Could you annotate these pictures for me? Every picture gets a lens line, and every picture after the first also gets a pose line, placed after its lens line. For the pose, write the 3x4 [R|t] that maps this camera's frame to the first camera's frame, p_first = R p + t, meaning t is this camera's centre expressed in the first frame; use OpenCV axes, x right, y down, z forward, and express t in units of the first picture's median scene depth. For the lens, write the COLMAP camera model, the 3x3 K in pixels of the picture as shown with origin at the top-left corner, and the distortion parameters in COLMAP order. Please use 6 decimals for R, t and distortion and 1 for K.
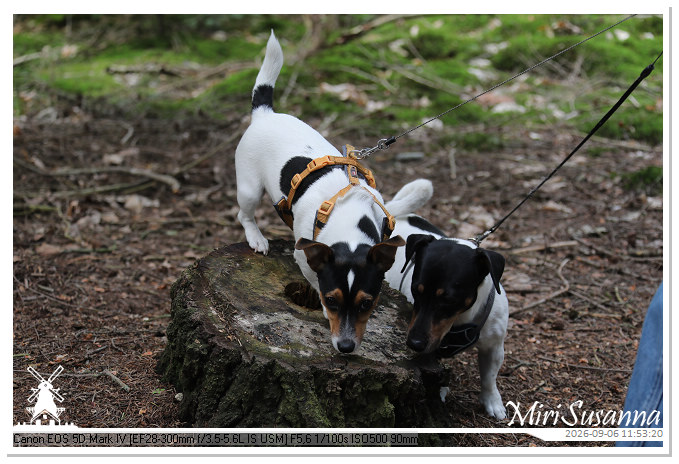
lens RADIAL K [[1796.3, 0, 339.2], [0, 1796.3, 231.0], [0, 0, 1]] dist [0.006645, 0.000000]
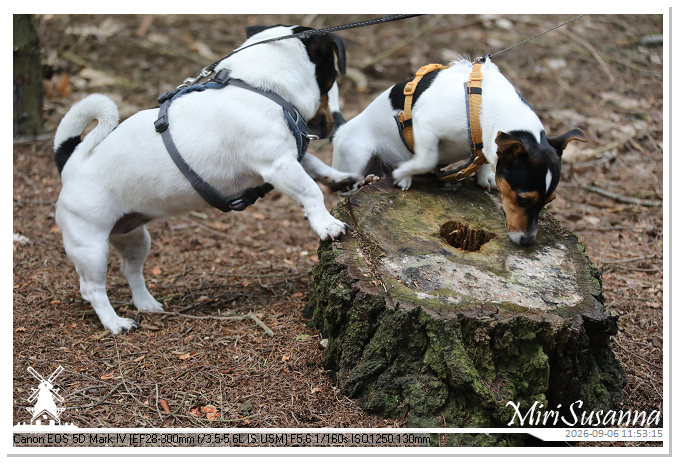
lens RADIAL K [[2619.5, 0, 339.5], [0, 2619.5, 232.1], [0, 0, 1]] dist [-0.144103, 0.000000]
pose [[0.991573, 0.008754, -0.129255, 0.095679], [-0.001087, 0.998242, 0.059268, -0.047391], [0.129546, -0.058628, 0.989839, -0.357419]]
